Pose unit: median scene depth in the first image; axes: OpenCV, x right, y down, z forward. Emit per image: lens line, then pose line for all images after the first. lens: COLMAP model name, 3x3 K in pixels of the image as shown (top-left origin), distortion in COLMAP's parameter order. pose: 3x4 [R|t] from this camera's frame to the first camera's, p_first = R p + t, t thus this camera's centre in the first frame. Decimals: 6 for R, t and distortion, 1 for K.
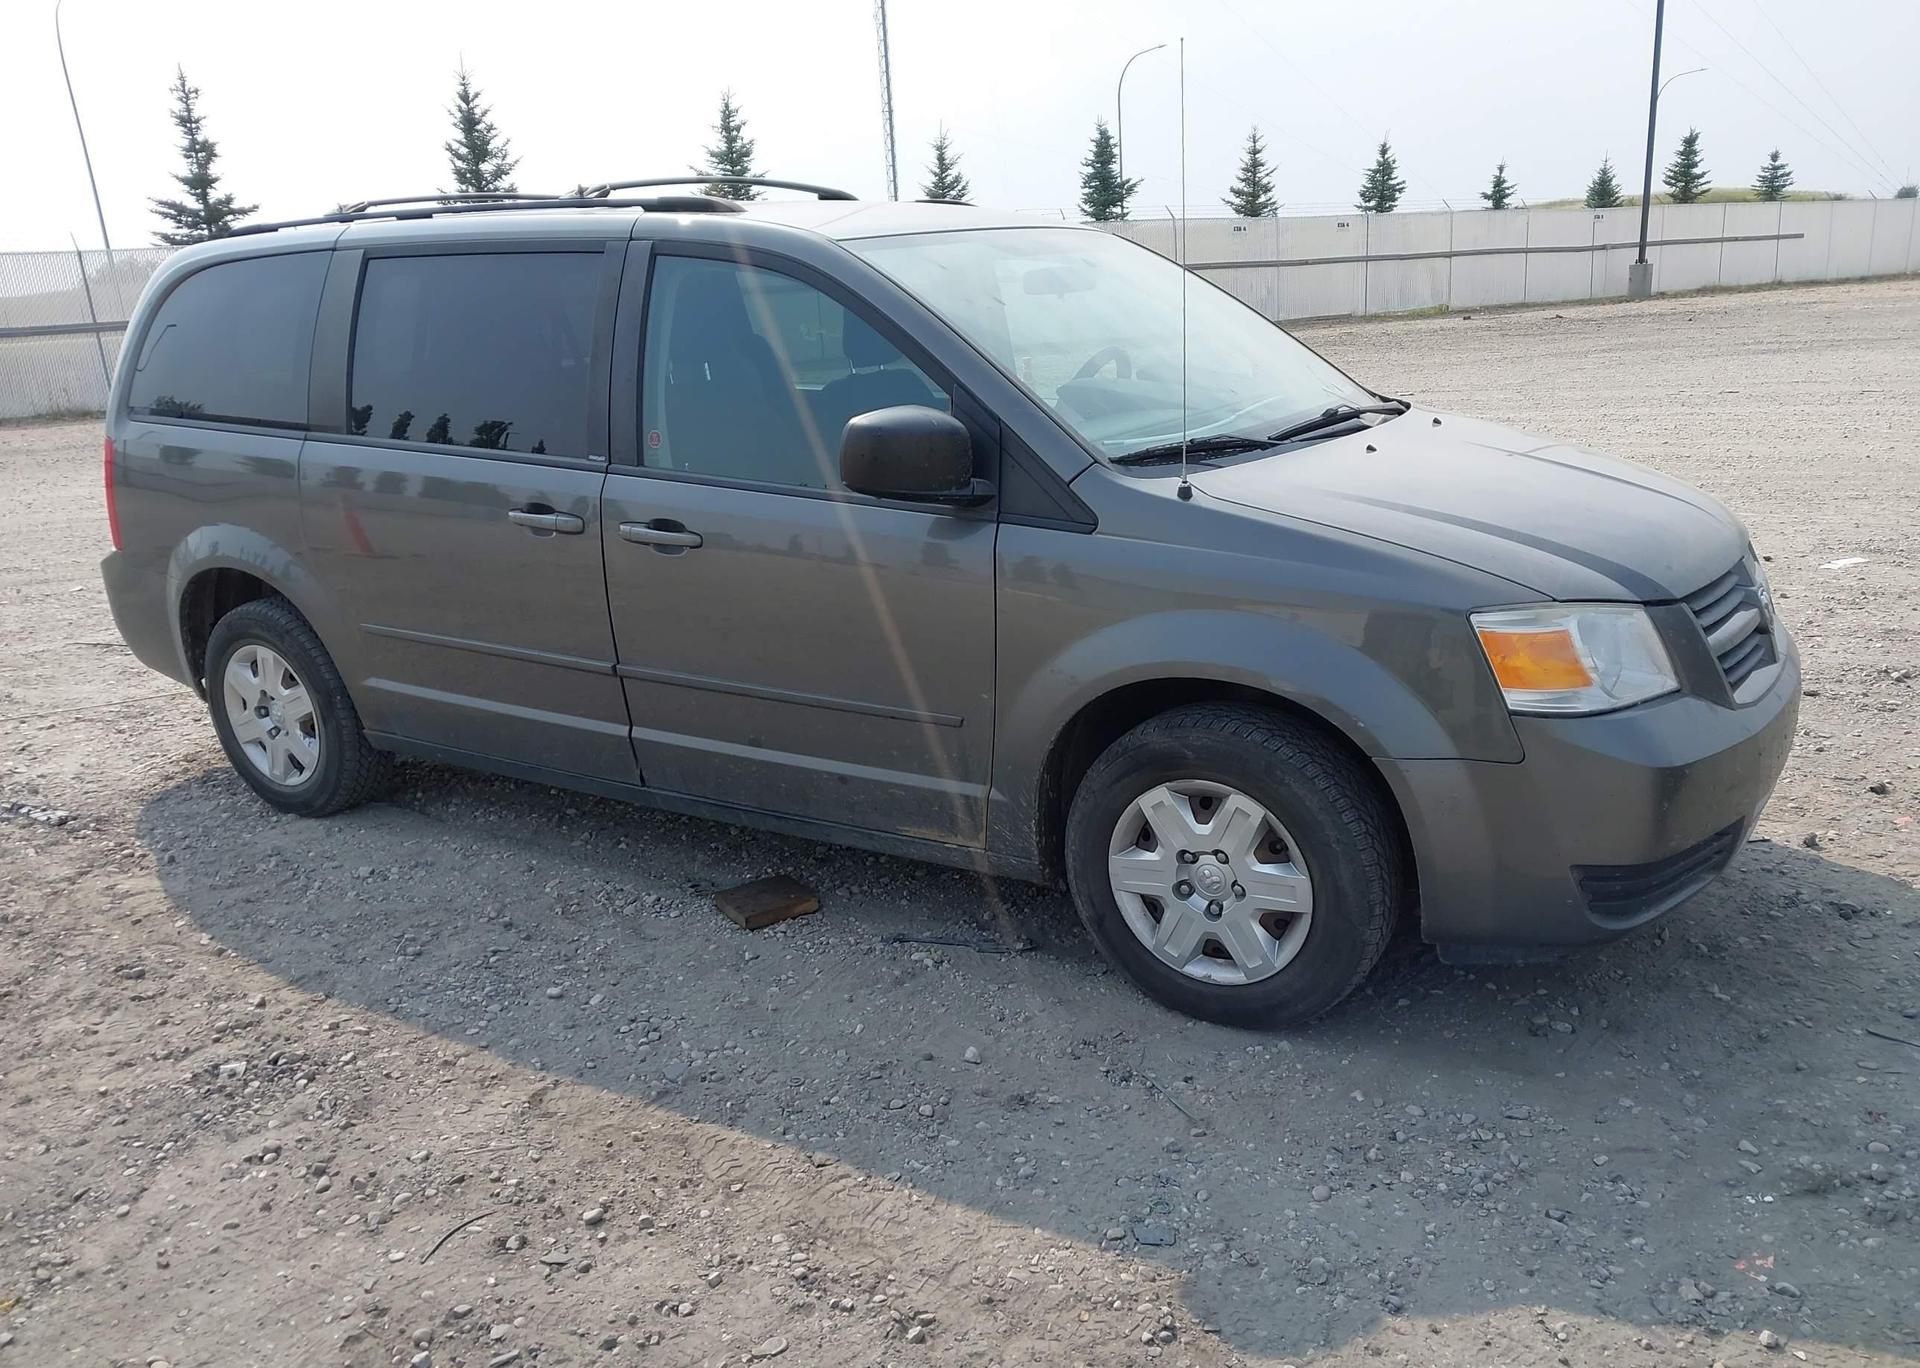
lens RADIAL K [[1510.0, 0, 965.7], [0, 1510.0, 709.2], [0, 0, 1]] dist [0.022969, -0.003952]
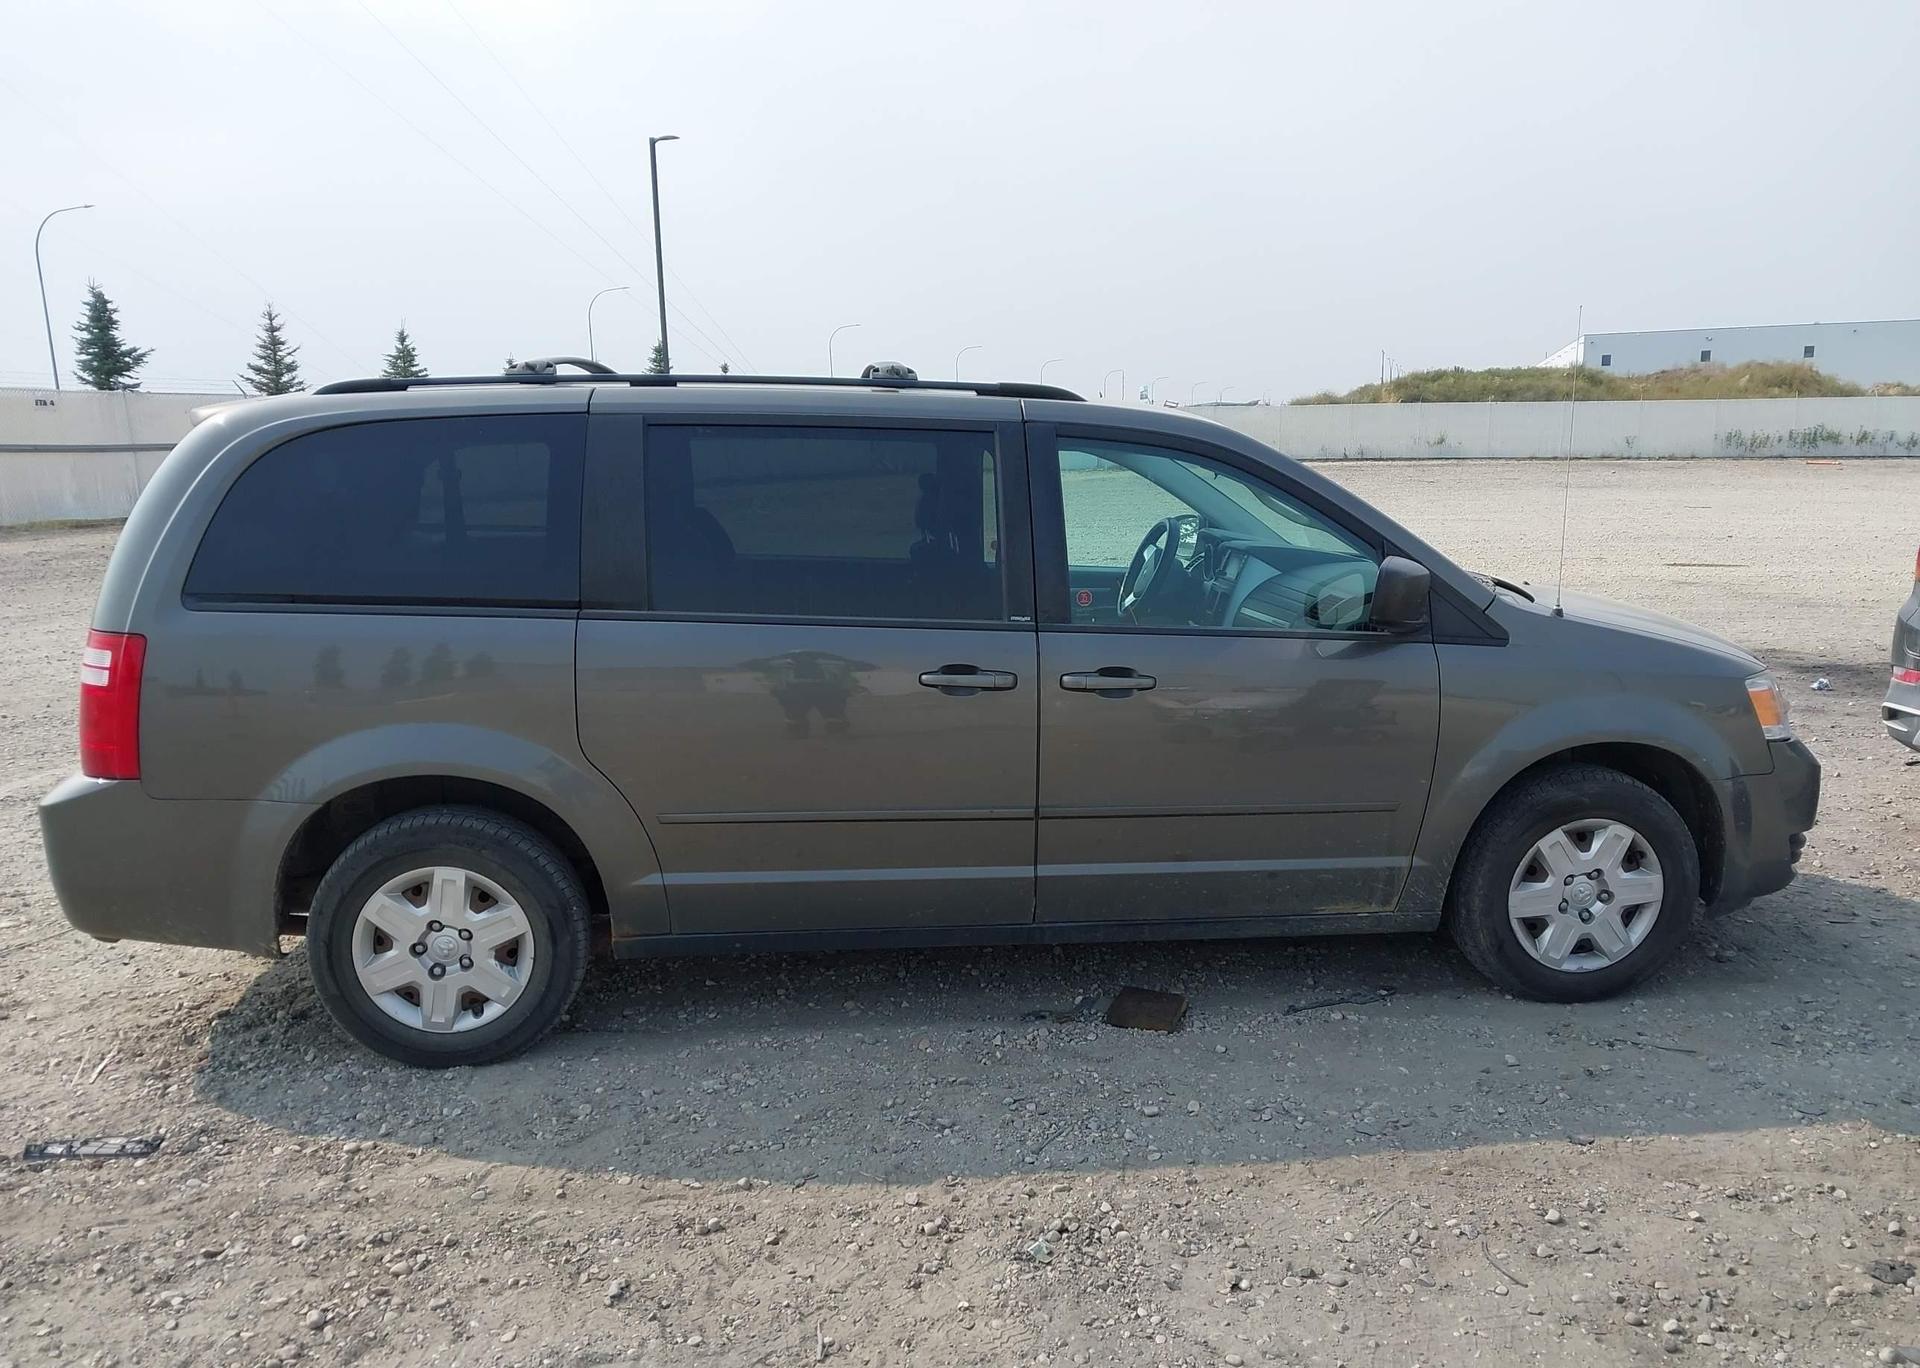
lens RADIAL K [[1528.1, 0, 960.0], [0, 1528.1, 684.0], [0, 0, 1]] dist [0.009233, 0.003061]
pose [[0.787778, -0.067078, 0.612296, -0.308407], [0.148161, 0.985503, -0.082661, -0.011820], [-0.597875, 0.155837, 0.786296, 0.060797]]
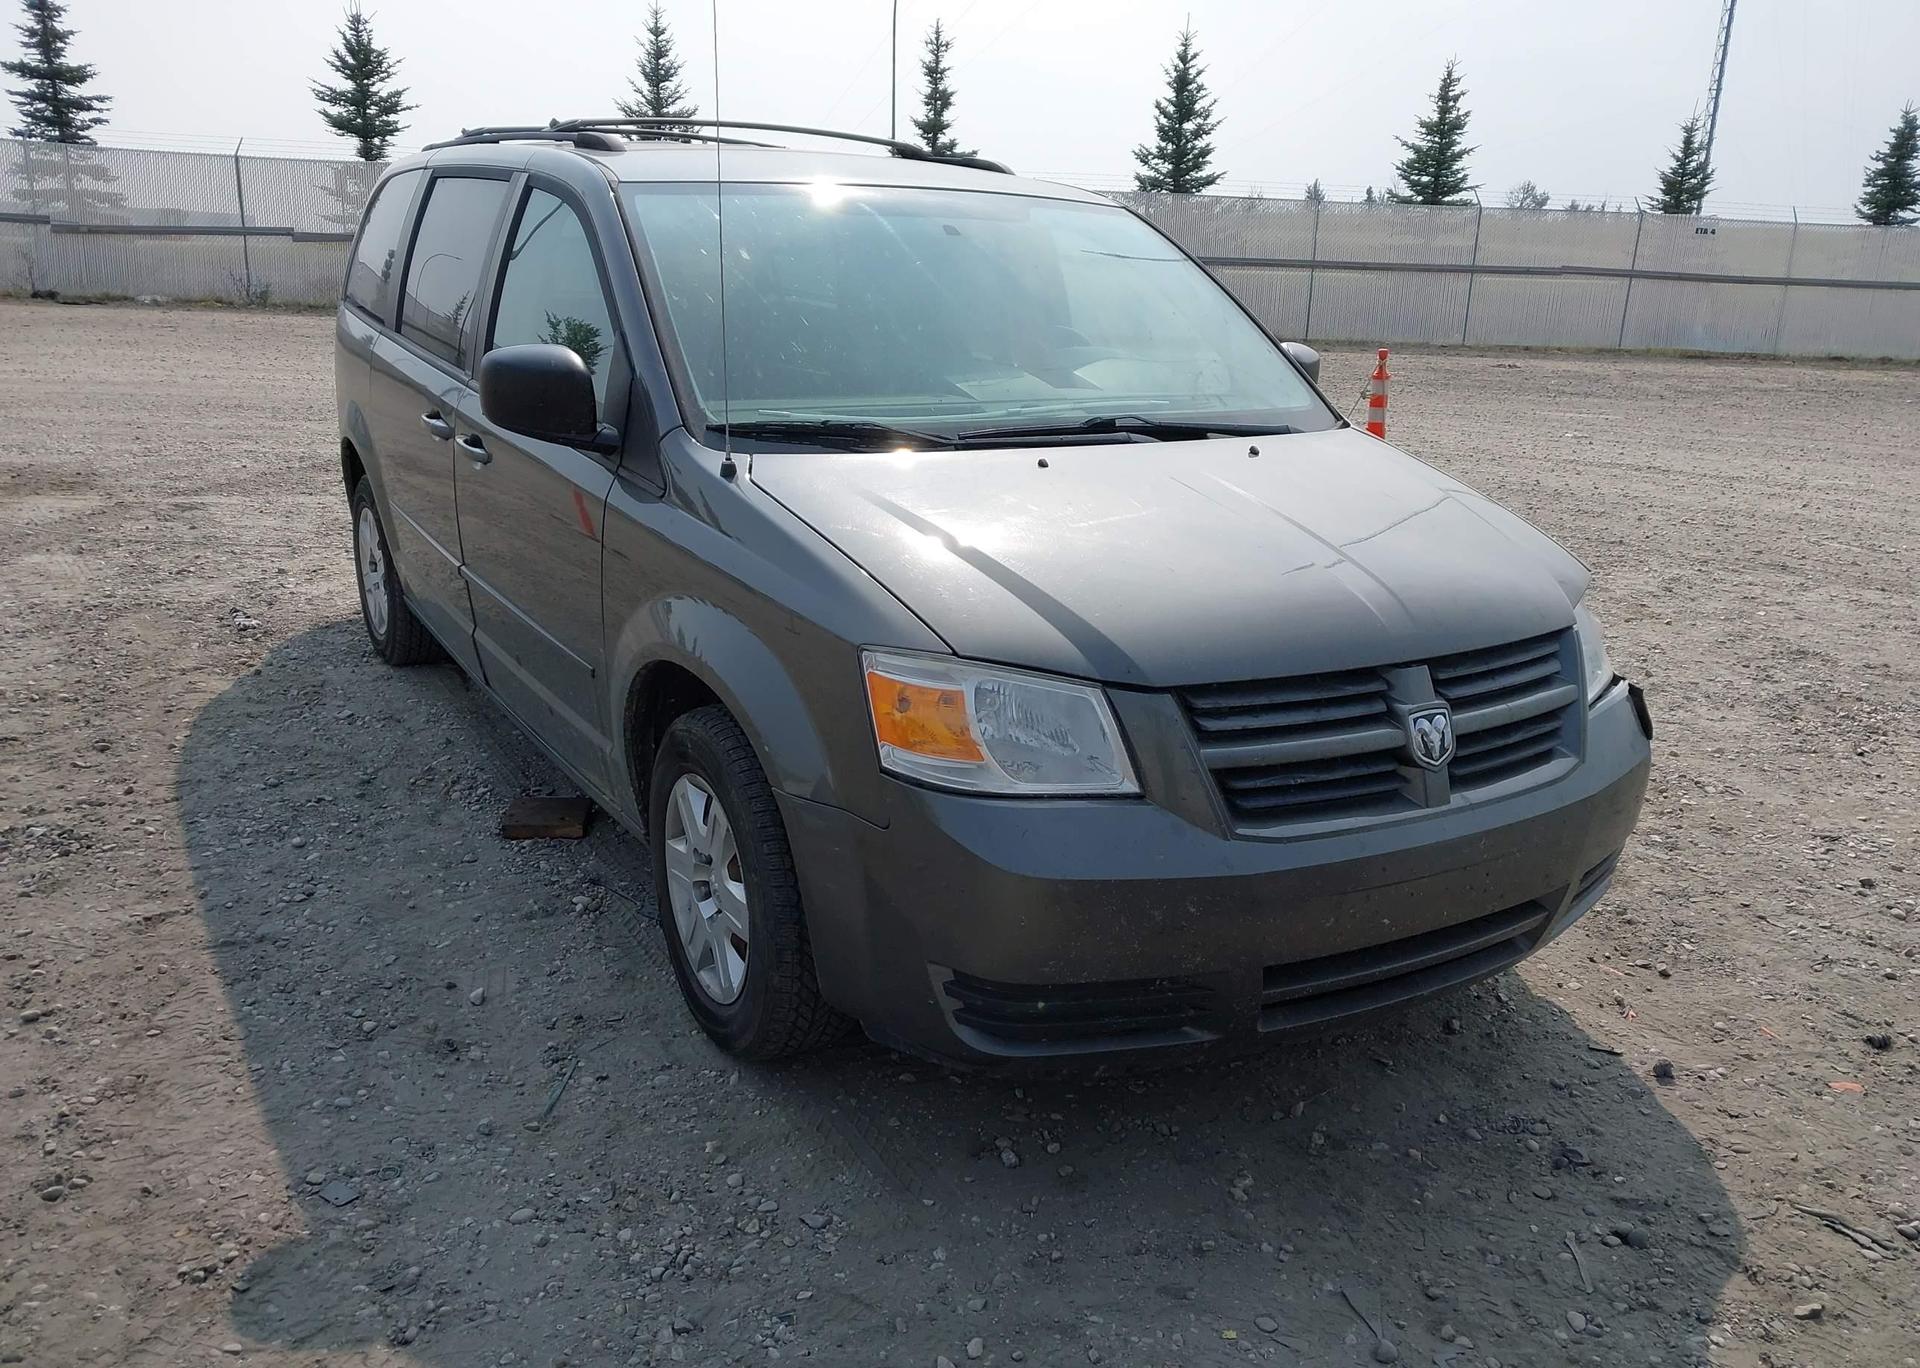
lens RADIAL K [[1528.0, 0, 976.1], [0, 1528.0, 708.4], [0, 0, 1]] dist [-0.006648, 0.024312]
pose [[0.887962, 0.209270, -0.409548, 0.185530], [-0.202587, 0.977412, 0.060198, -0.023378], [0.412895, 0.029516, 0.910300, 0.056572]]
